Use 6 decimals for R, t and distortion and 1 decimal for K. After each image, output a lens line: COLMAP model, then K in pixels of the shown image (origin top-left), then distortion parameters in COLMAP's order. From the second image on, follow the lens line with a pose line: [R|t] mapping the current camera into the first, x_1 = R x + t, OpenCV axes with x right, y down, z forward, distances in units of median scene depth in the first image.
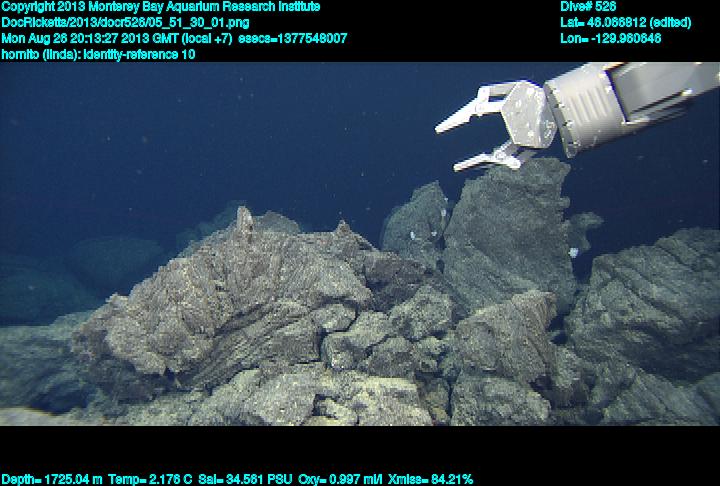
lens RADIAL K [[456.1, 0, 352.6], [0, 456.1, 242.7], [0, 0, 1]] dist [-0.040679, 0.133977]
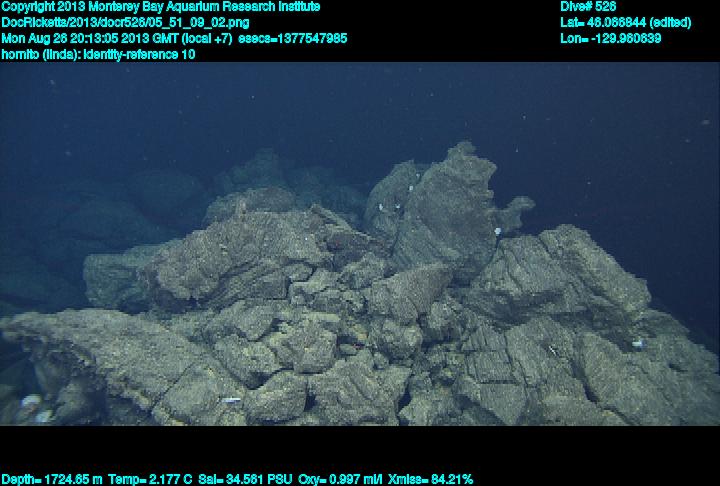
lens RADIAL K [[468.5, 0, 359.2], [0, 468.5, 254.4], [0, 0, 1]] dist [-0.039844, 0.148076]
pose [[0.993074, 0.078327, -0.087576, 0.316449], [-0.059637, 0.978250, 0.198672, -0.232533], [0.101232, -0.192073, 0.976145, -0.541674]]
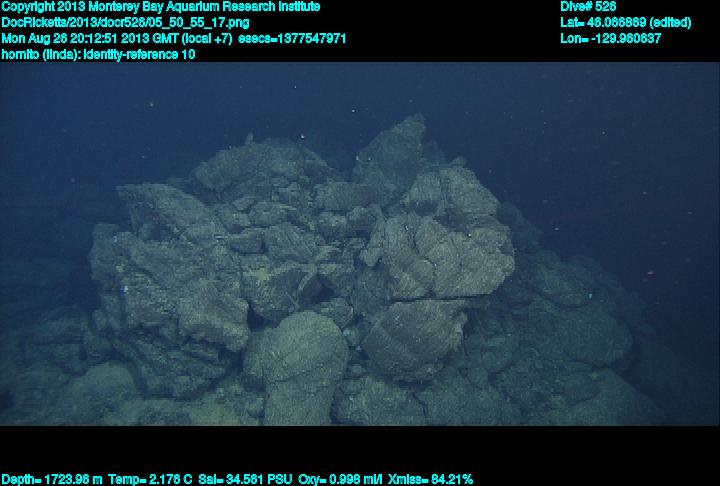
lens RADIAL K [[468.5, 0, 359.2], [0, 468.5, 254.4], [0, 0, 1]] dist [-0.039844, 0.148076]
pose [[0.936716, 0.171555, -0.305174, 1.264293], [-0.120866, 0.976580, 0.177998, 0.042766], [0.328564, -0.129848, 0.935513, -1.346334]]
